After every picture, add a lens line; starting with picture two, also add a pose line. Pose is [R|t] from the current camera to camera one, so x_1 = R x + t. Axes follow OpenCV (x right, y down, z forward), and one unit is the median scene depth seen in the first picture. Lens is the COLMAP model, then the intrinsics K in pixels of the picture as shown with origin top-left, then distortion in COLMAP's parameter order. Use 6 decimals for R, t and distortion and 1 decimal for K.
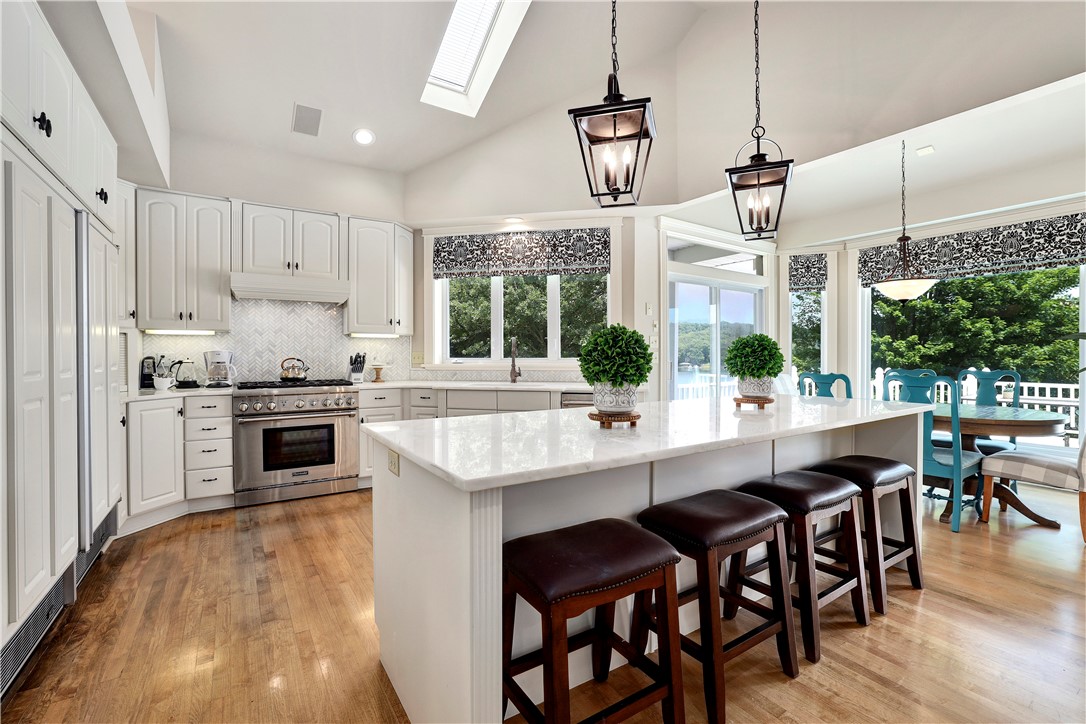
lens RADIAL K [[472.1, 0, 547.0], [0, 472.1, 365.1], [0, 0, 1]] dist [-0.002249, 0.007052]
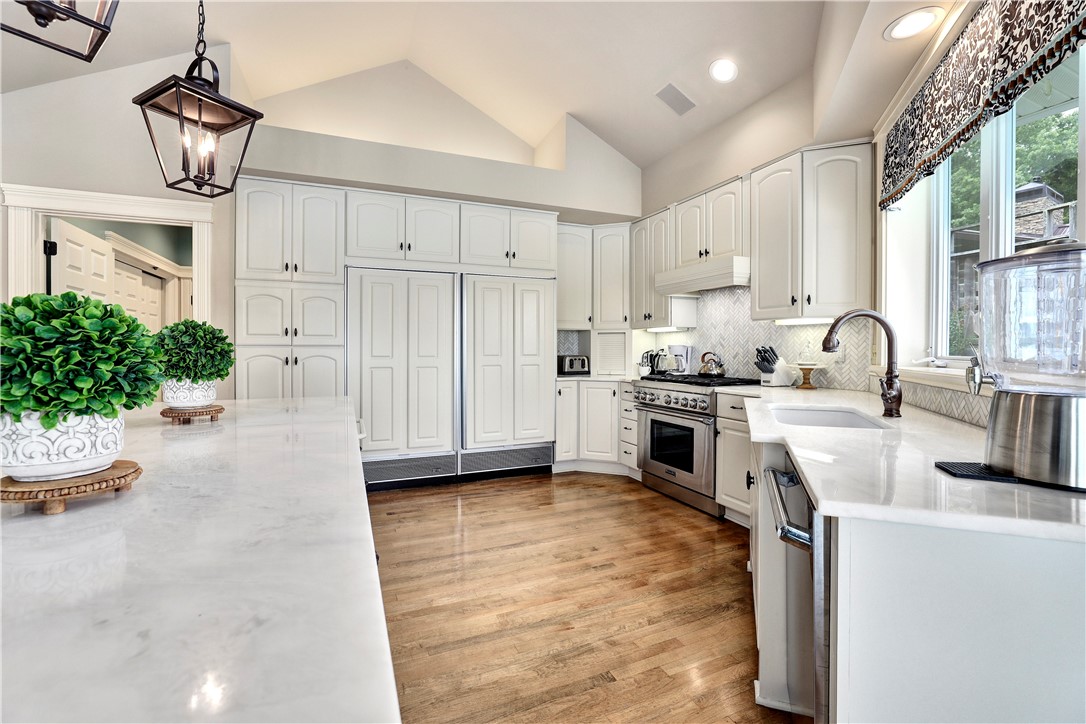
lens RADIAL K [[477.2, 0, 538.6], [0, 477.2, 350.9], [0, 0, 1]] dist [-0.001921, -0.000269]
pose [[-0.189160, -0.003005, -0.981942, 0.975312], [-0.014379, 0.999897, -0.000290, -0.027393], [0.981841, 0.014065, -0.189184, 1.842171]]
